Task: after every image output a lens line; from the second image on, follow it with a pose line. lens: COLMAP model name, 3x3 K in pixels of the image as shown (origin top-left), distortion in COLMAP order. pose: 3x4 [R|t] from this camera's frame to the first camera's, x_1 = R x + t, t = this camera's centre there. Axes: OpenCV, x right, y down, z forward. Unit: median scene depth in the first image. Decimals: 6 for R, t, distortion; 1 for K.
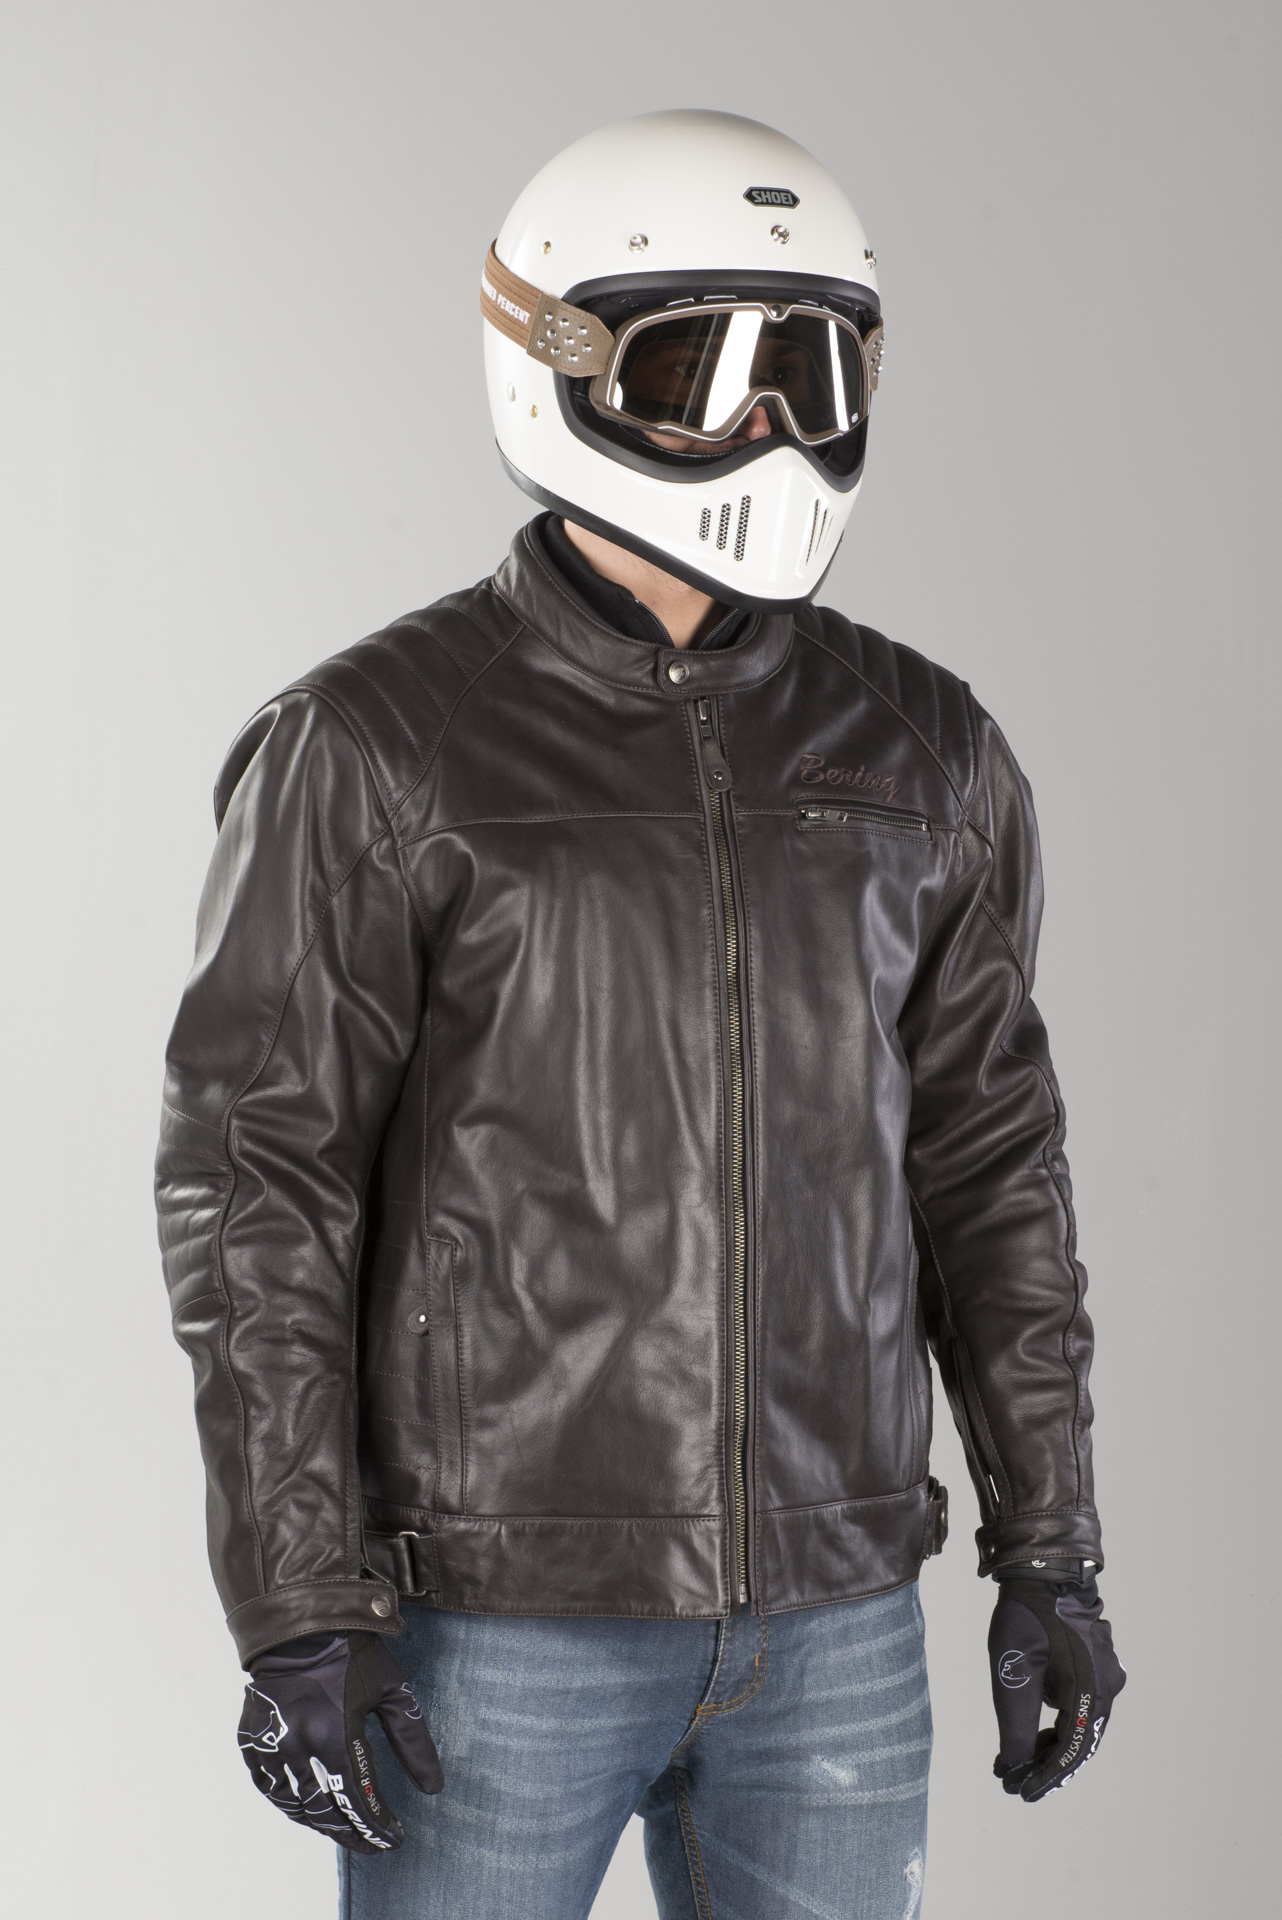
lens RADIAL K [[3878.4, 0, 641.0], [0, 3878.4, 960.0], [0, 0, 1]] dist [0.379767, -0.011816]
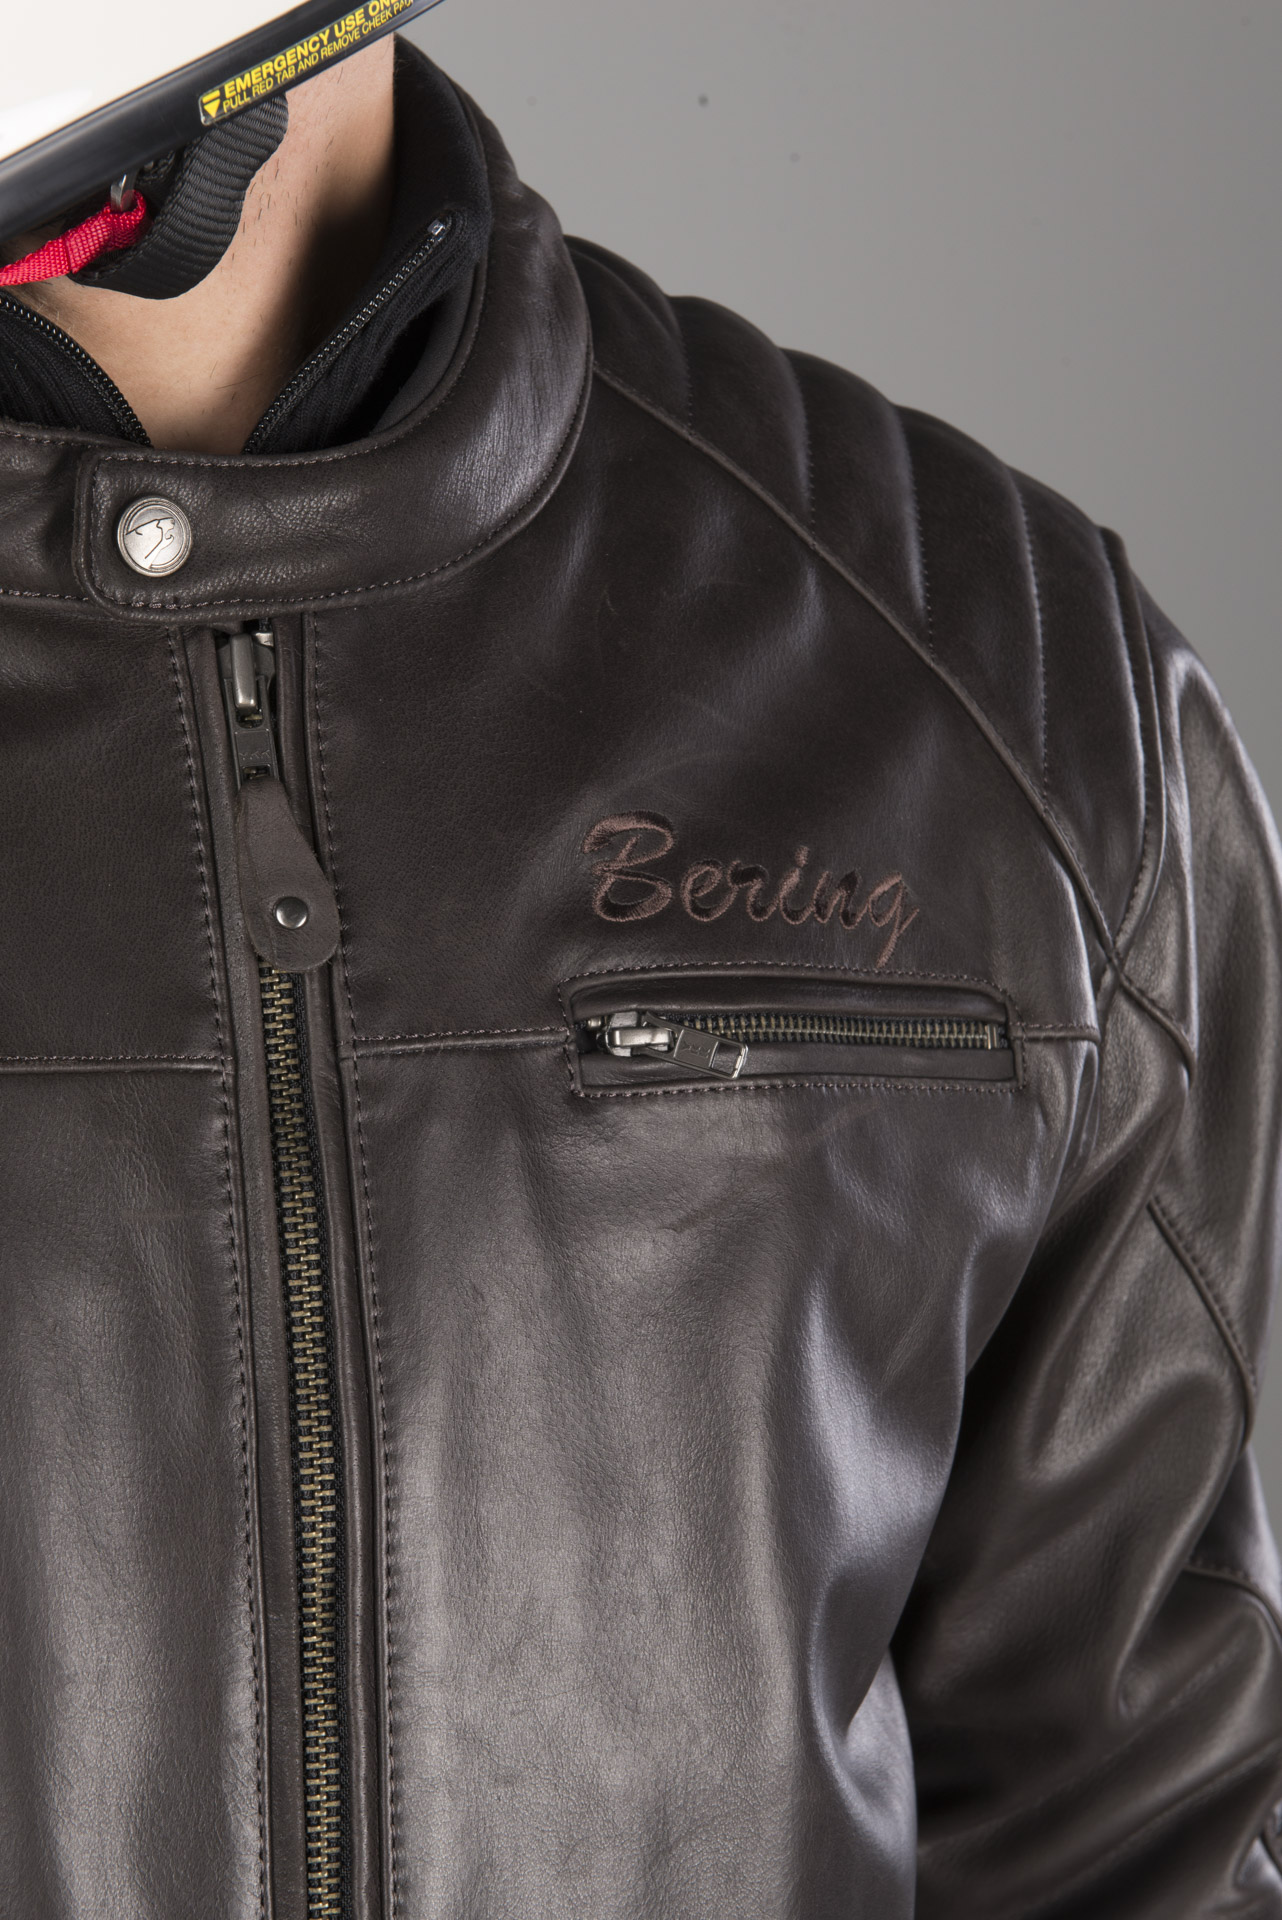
lens RADIAL K [[3878.4, 0, 641.0], [0, 3878.4, 960.0], [0, 0, 1]] dist [0.379767, -0.011816]
pose [[0.999506, 0.022223, 0.022237, 0.037944], [-0.024222, 0.995268, 0.094100, -0.069265], [-0.020041, -0.094593, 0.995314, 0.699104]]
